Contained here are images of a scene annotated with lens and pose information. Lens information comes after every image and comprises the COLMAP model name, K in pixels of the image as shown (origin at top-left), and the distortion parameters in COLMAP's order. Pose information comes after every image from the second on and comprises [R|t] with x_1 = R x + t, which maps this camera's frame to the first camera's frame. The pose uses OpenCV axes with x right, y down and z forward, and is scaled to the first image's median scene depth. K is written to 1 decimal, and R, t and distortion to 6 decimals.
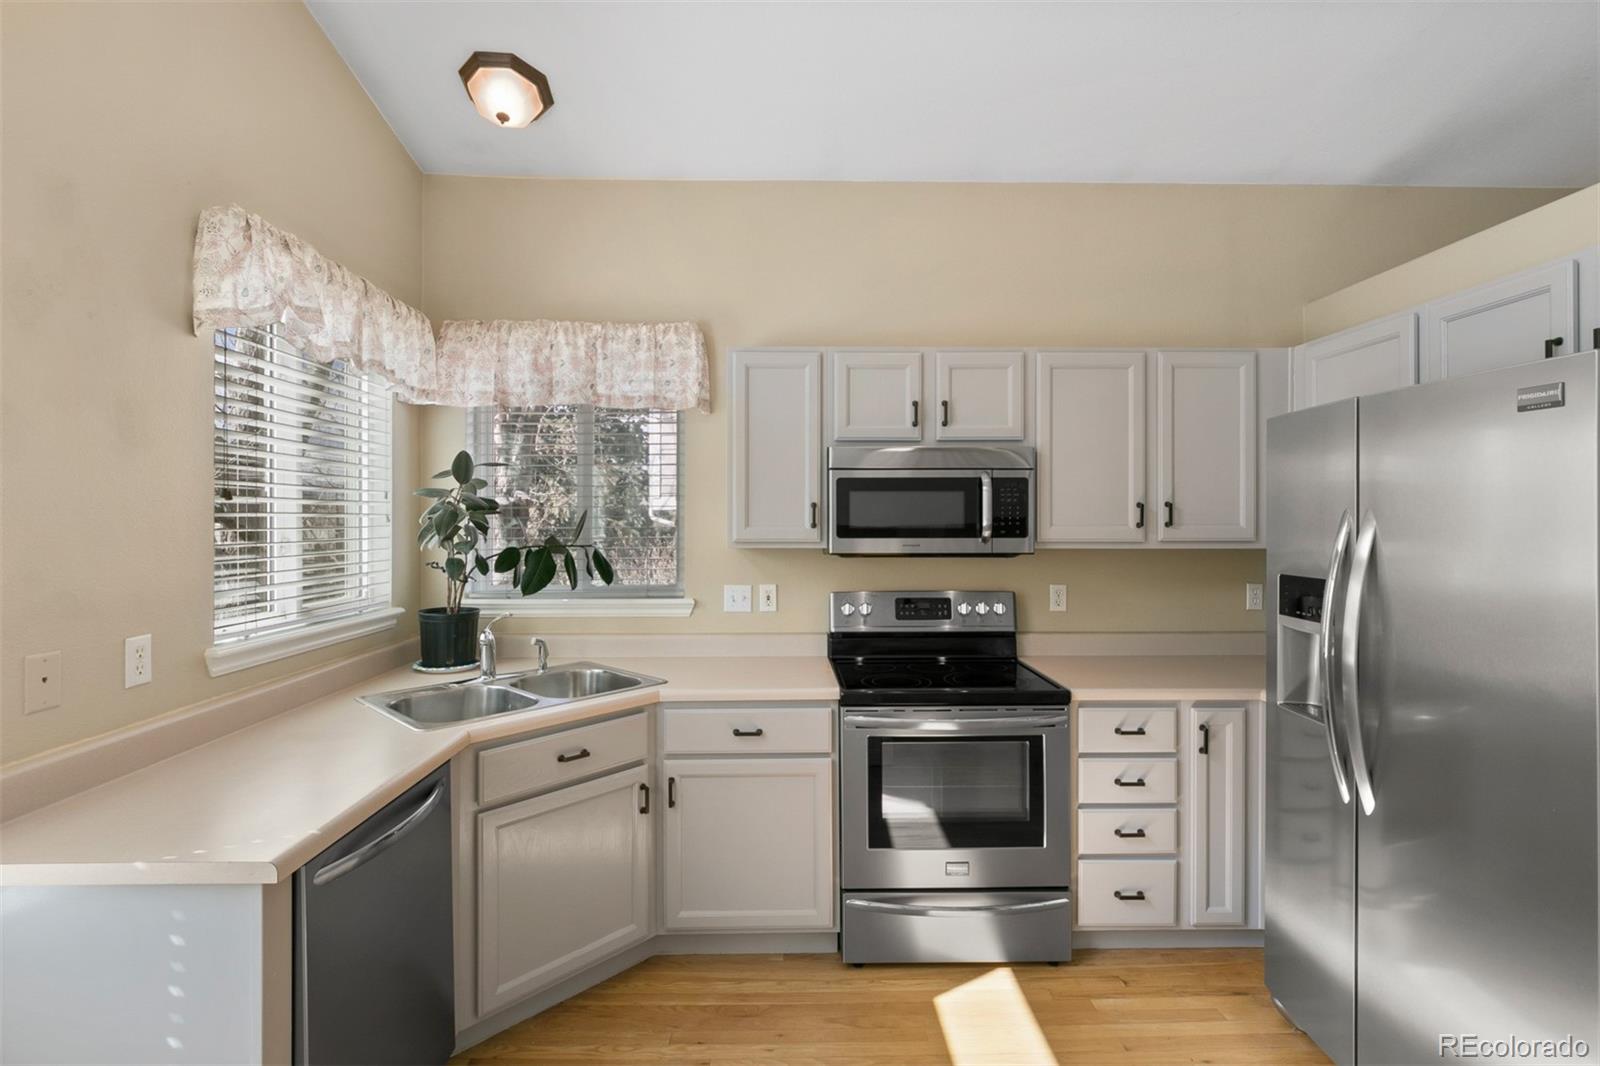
lens RADIAL K [[754.2, 0, 797.0], [0, 754.2, 522.6], [0, 0, 1]] dist [-0.001961, -0.000256]
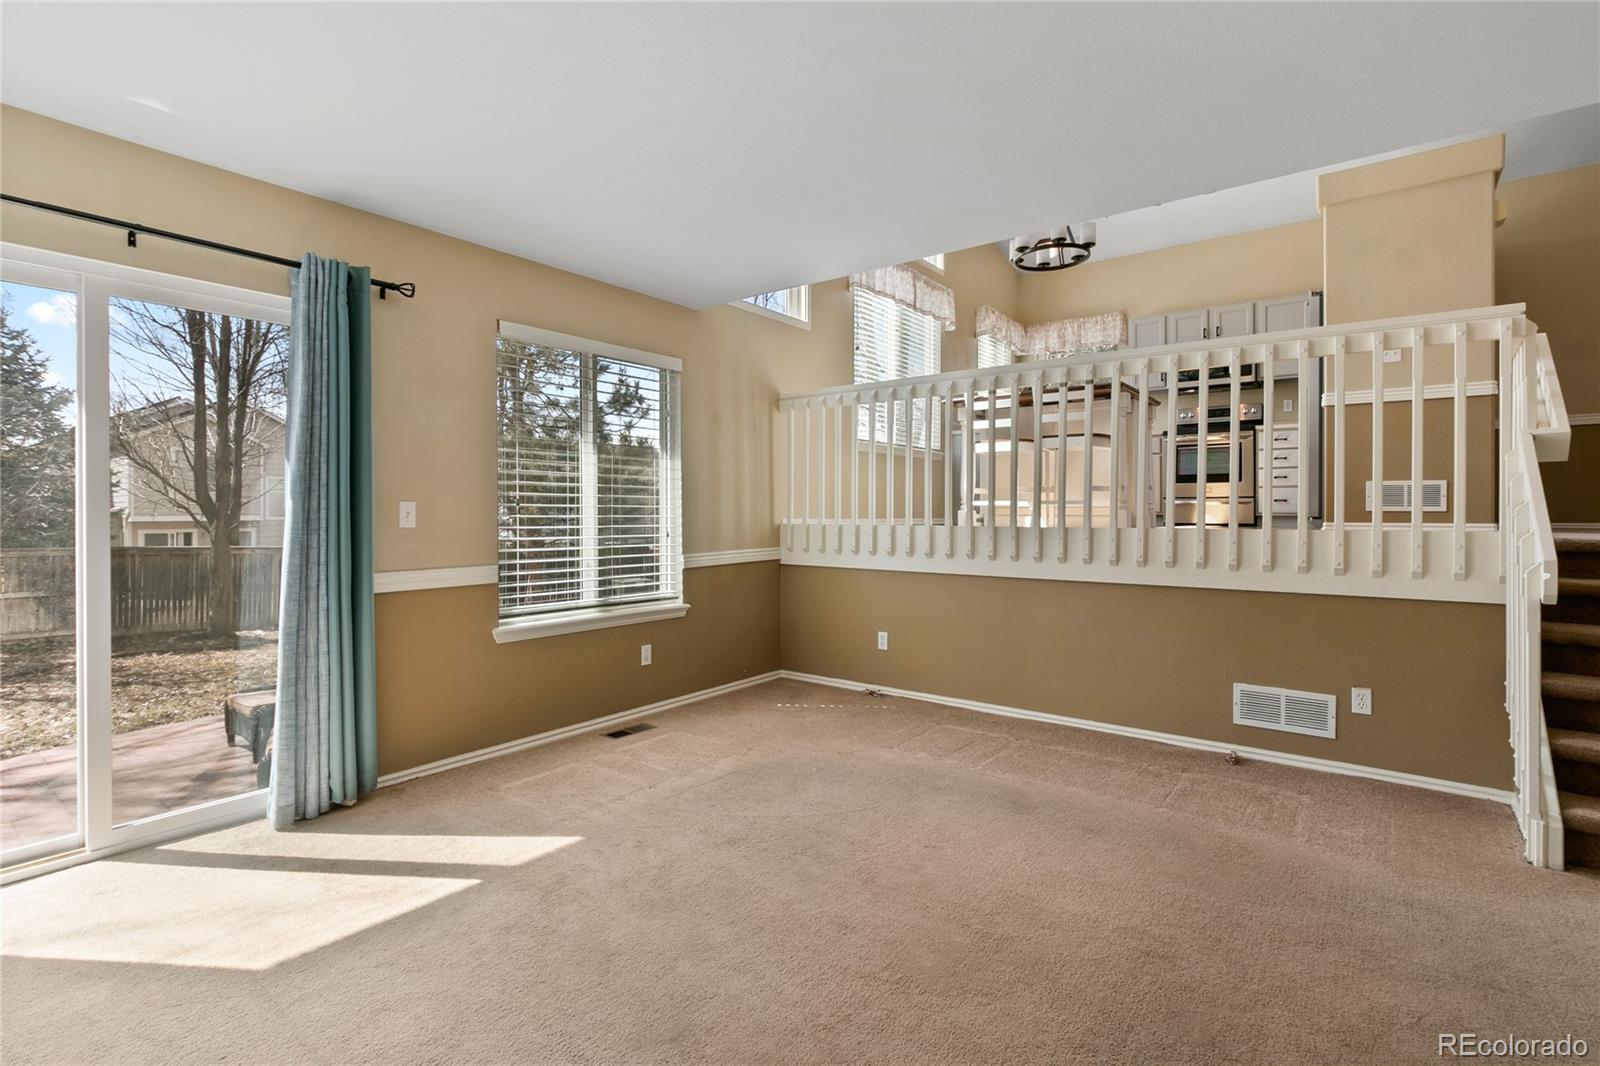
lens RADIAL K [[754.2, 0, 797.0], [0, 754.2, 522.6], [0, 0, 1]] dist [-0.001961, -0.000256]
pose [[0.780413, 0.006475, -0.625231, 0.653614], [-0.000542, 0.999953, 0.009680, 0.459657], [0.625264, -0.007216, 0.780380, -1.811099]]
